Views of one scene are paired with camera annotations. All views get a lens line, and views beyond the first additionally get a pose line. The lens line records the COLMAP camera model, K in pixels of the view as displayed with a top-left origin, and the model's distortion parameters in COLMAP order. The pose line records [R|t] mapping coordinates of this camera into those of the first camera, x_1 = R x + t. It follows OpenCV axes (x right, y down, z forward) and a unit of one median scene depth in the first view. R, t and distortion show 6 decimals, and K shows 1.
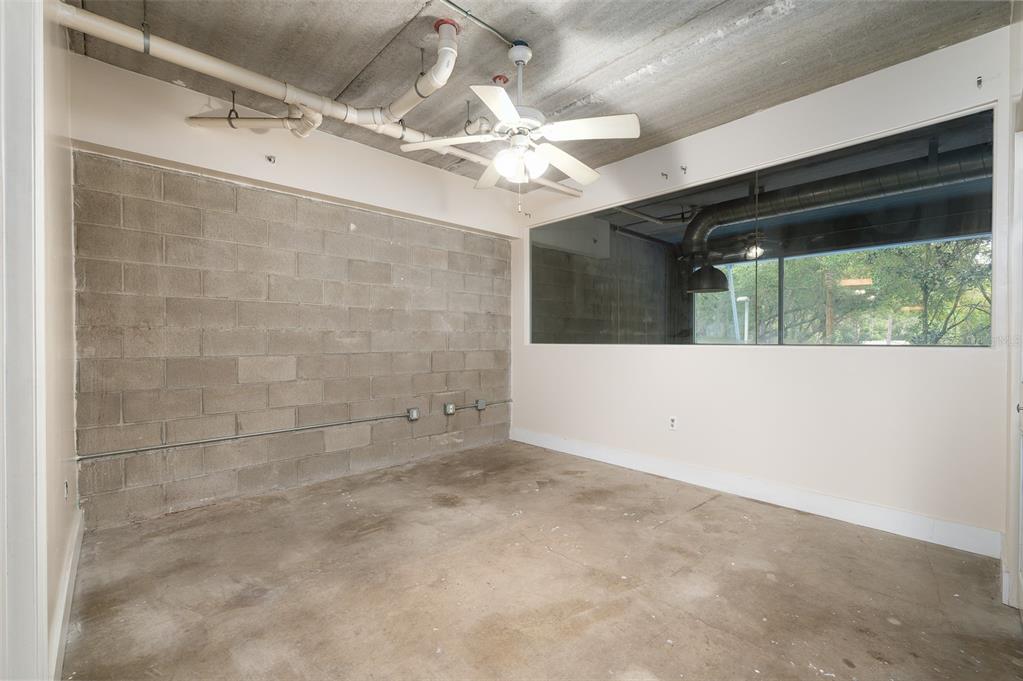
lens RADIAL K [[445.8, 0, 513.4], [0, 445.8, 344.4], [0, 0, 1]] dist [-0.002452, 0.000213]
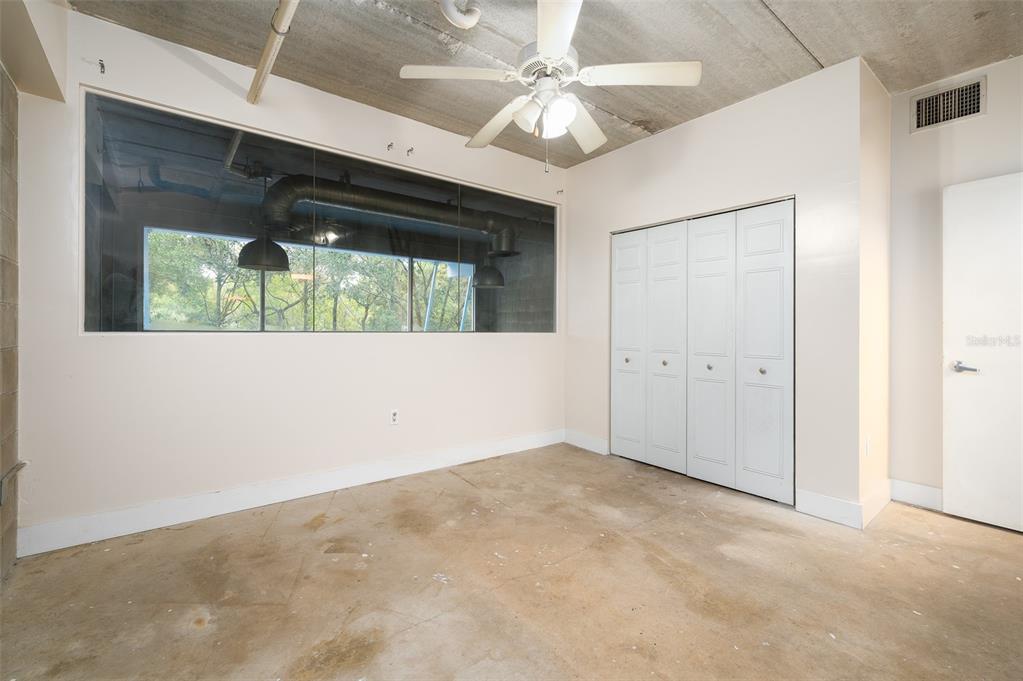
lens RADIAL K [[445.8, 0, 513.8], [0, 445.8, 331.1], [0, 0, 1]] dist [-0.002452, 0.000213]
pose [[0.072528, -0.004820, 0.997355, -0.652724], [0.002797, 0.999985, 0.004629, -0.008301], [-0.997362, 0.002454, 0.072540, 0.813159]]
